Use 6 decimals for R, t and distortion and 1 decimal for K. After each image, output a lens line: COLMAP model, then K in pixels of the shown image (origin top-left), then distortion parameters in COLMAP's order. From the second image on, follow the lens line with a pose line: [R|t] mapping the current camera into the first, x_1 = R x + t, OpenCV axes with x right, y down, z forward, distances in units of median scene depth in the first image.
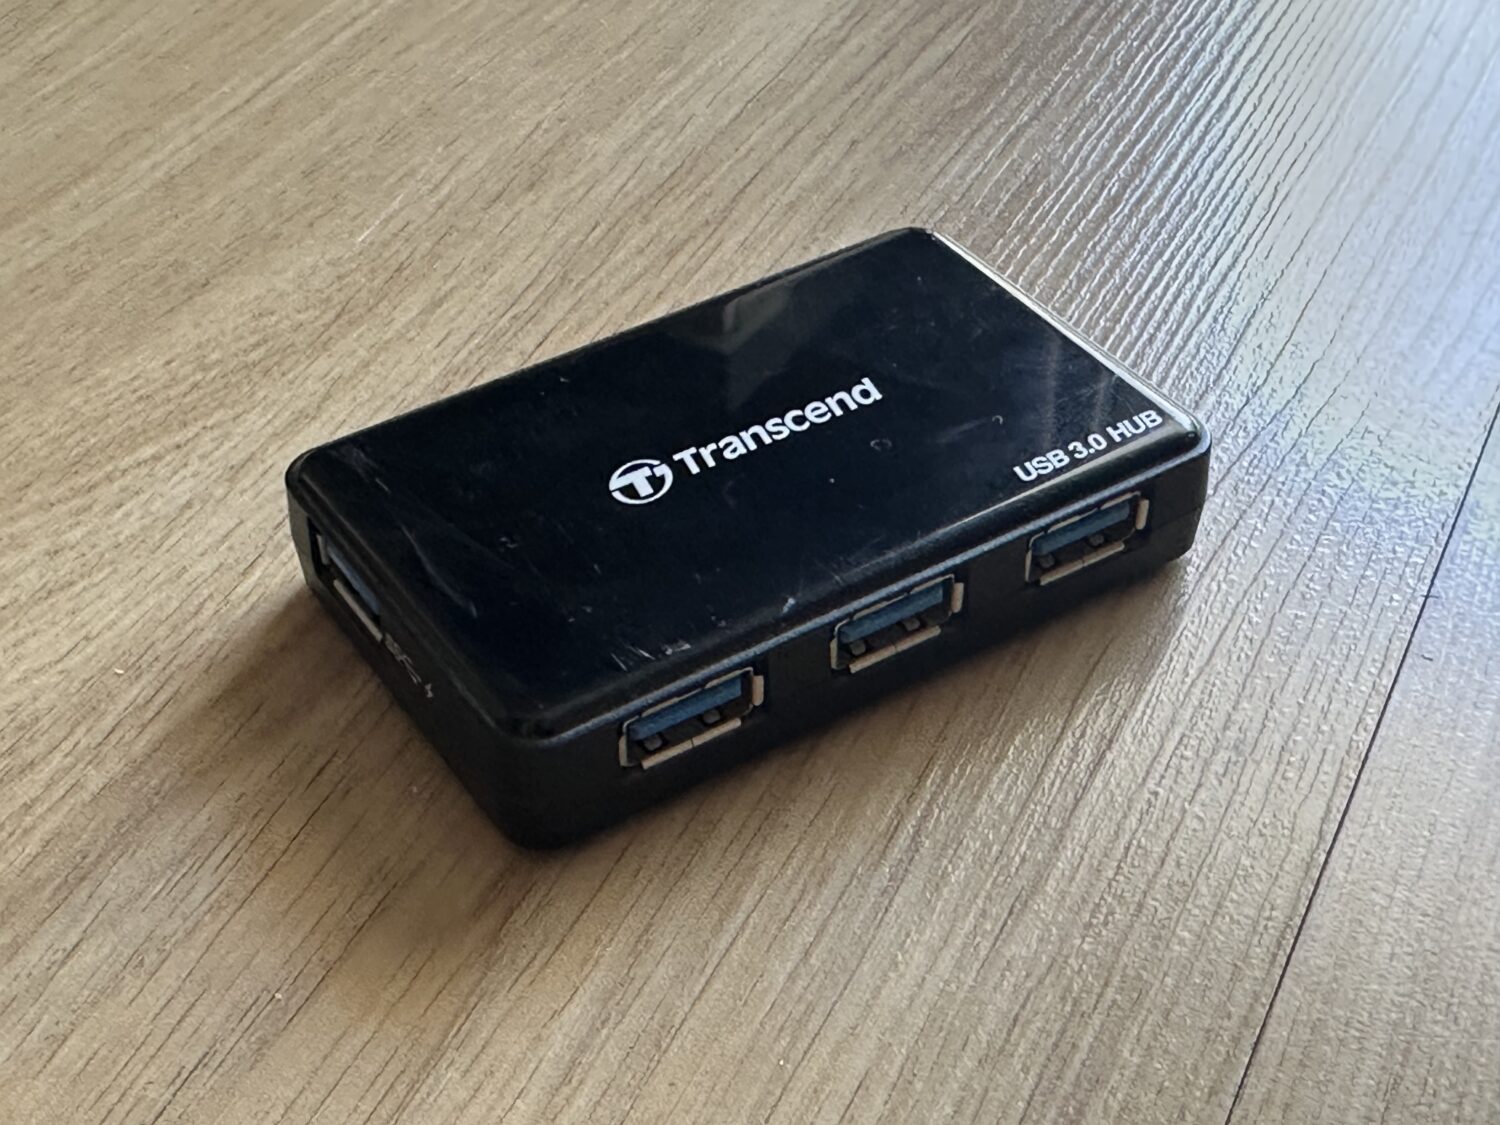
lens RADIAL K [[2309.5, 0, 750.0], [0, 2309.5, 562.5], [0, 0, 1]] dist [-0.007994, -0.056228]
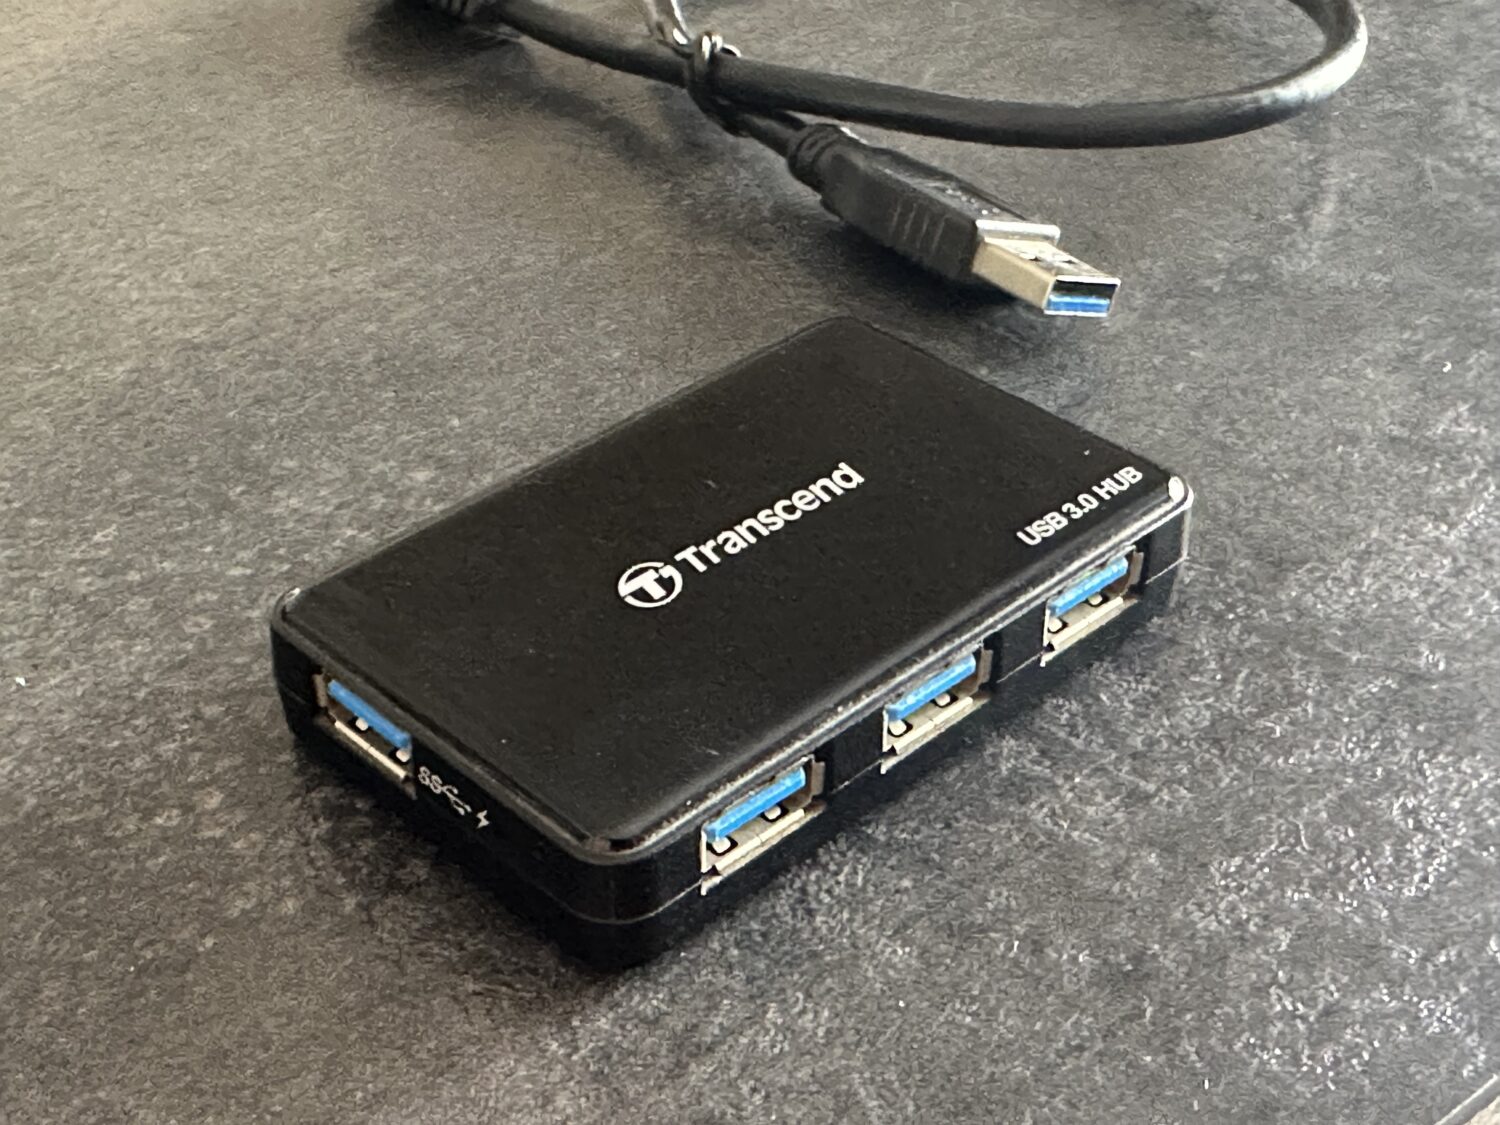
lens RADIAL K [[2309.5, 0, 750.0], [0, 2309.5, 562.5], [0, 0, 1]] dist [-0.007994, -0.056228]
pose [[0.978496, -0.098206, 0.181386, -0.178864], [0.111369, 0.991726, -0.063843, 0.022065], [-0.173615, 0.082671, 0.981337, 0.039151]]
